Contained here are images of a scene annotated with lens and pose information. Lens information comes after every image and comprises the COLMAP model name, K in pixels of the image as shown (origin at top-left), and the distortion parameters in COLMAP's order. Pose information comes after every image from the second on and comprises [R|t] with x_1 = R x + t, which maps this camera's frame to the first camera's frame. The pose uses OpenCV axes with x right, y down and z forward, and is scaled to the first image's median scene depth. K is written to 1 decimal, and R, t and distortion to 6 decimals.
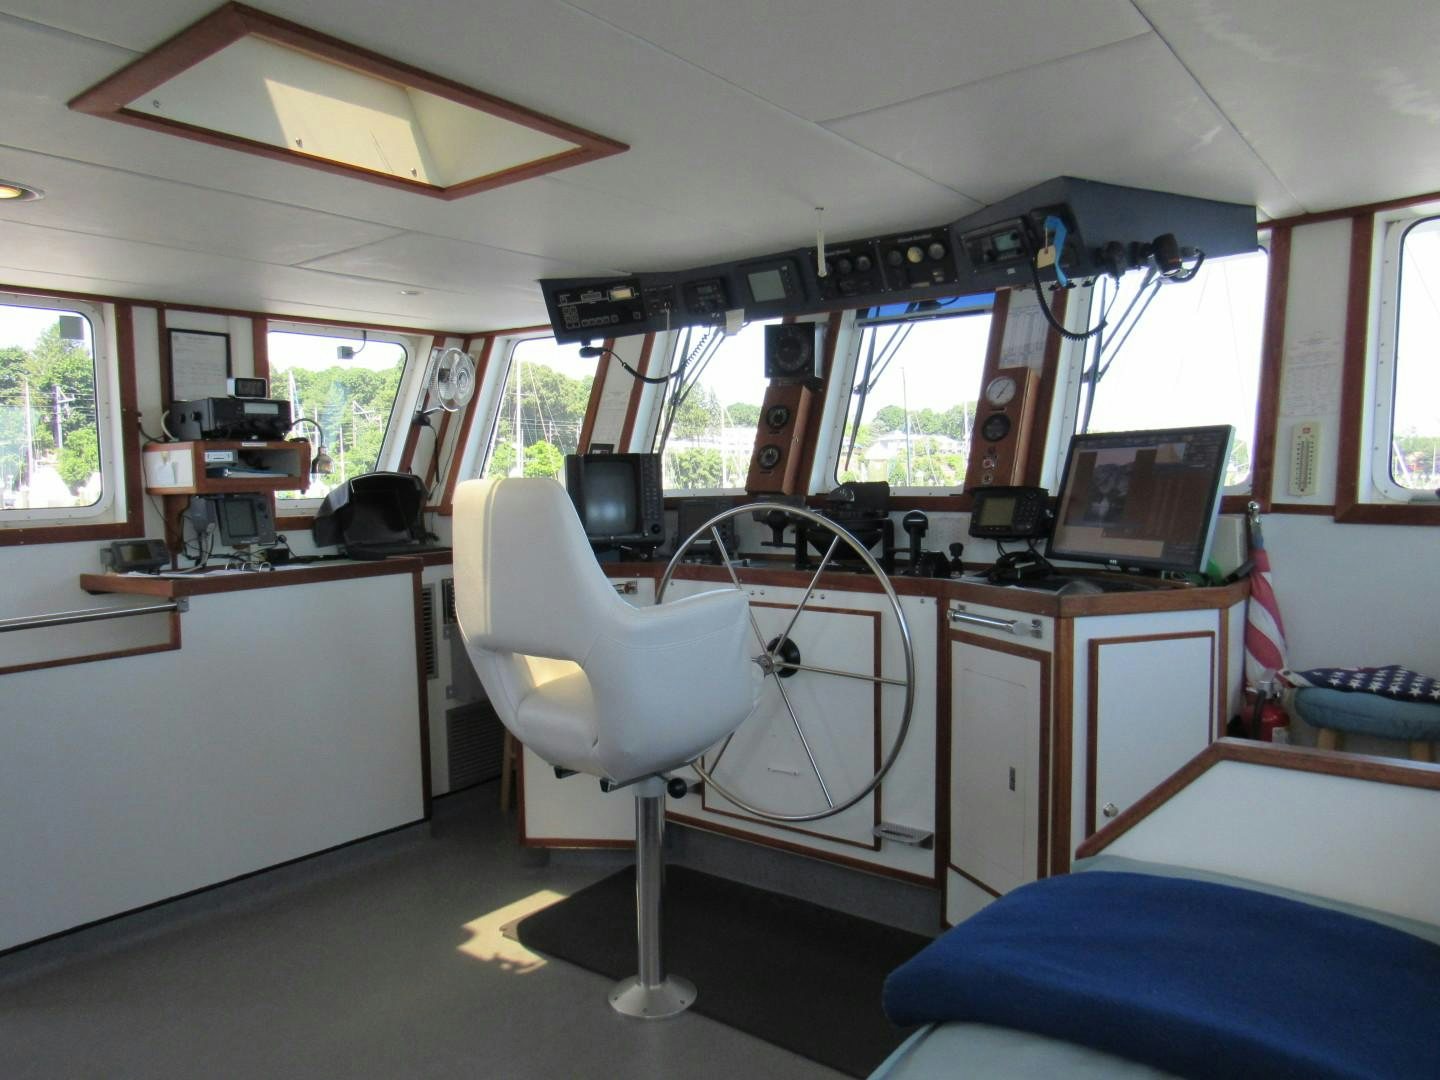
lens RADIAL K [[1009.1, 0, 720.0], [0, 1009.1, 540.0], [0, 0, 1]] dist [-0.049173, 0.023125]
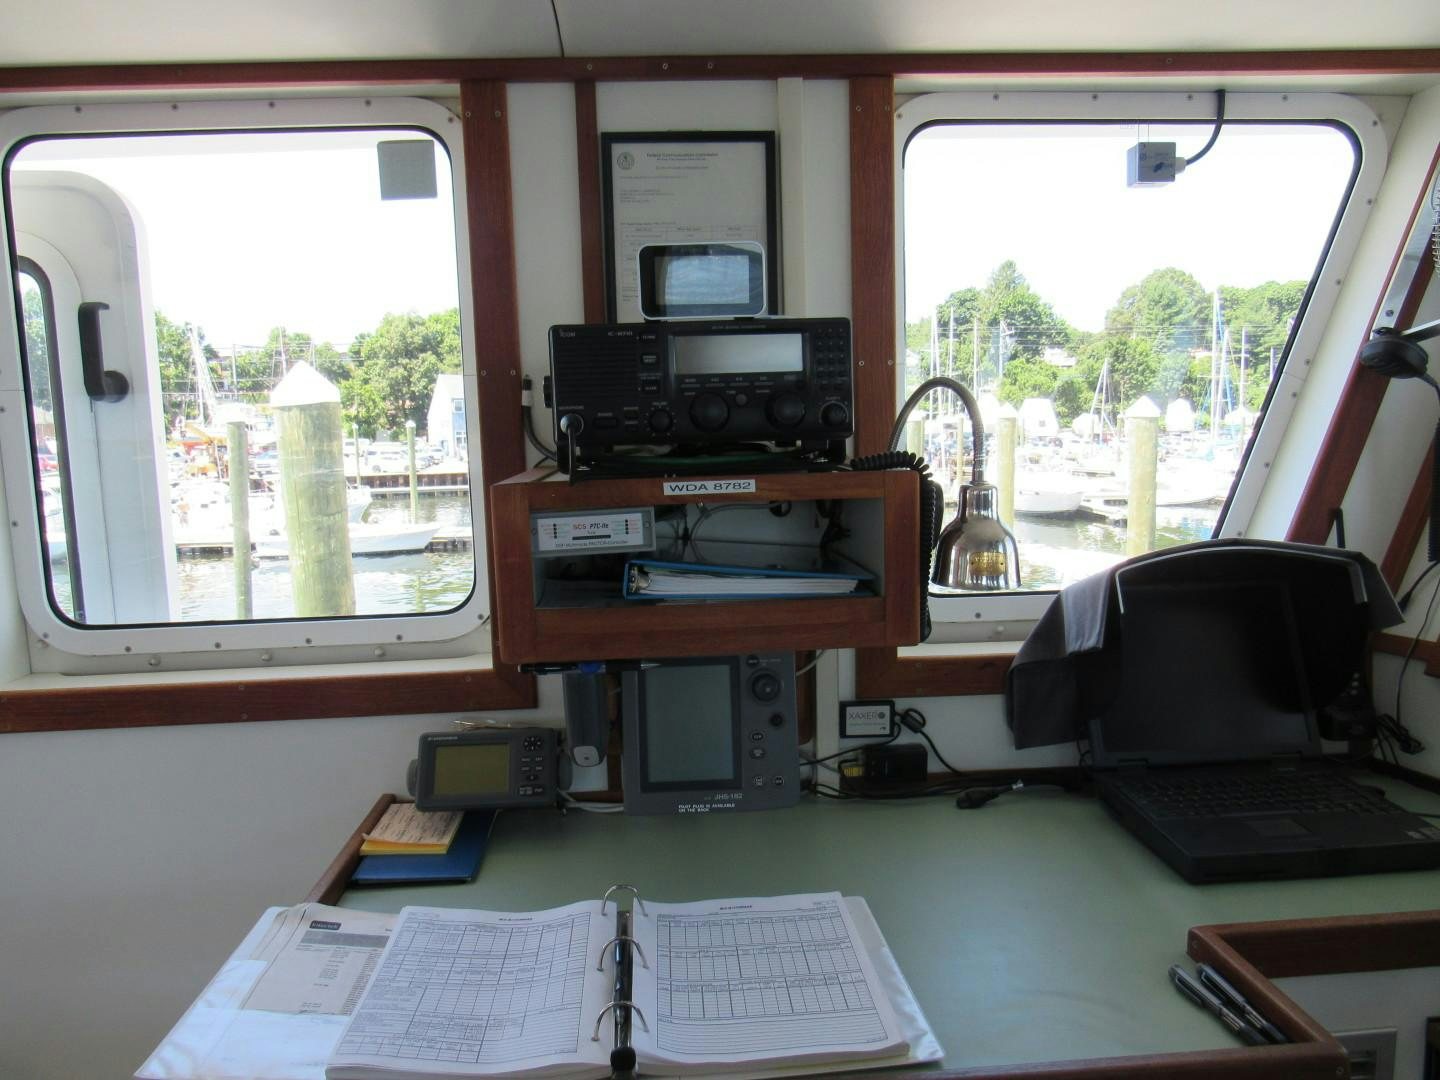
lens RADIAL K [[1009.1, 0, 720.0], [0, 1009.1, 540.0], [0, 0, 1]] dist [-0.049173, 0.023125]
pose [[0.651965, 0.097404, -0.751967, -0.197695], [-0.040934, 0.994790, 0.093367, -0.084033], [0.757144, -0.030091, 0.652555, 0.641081]]
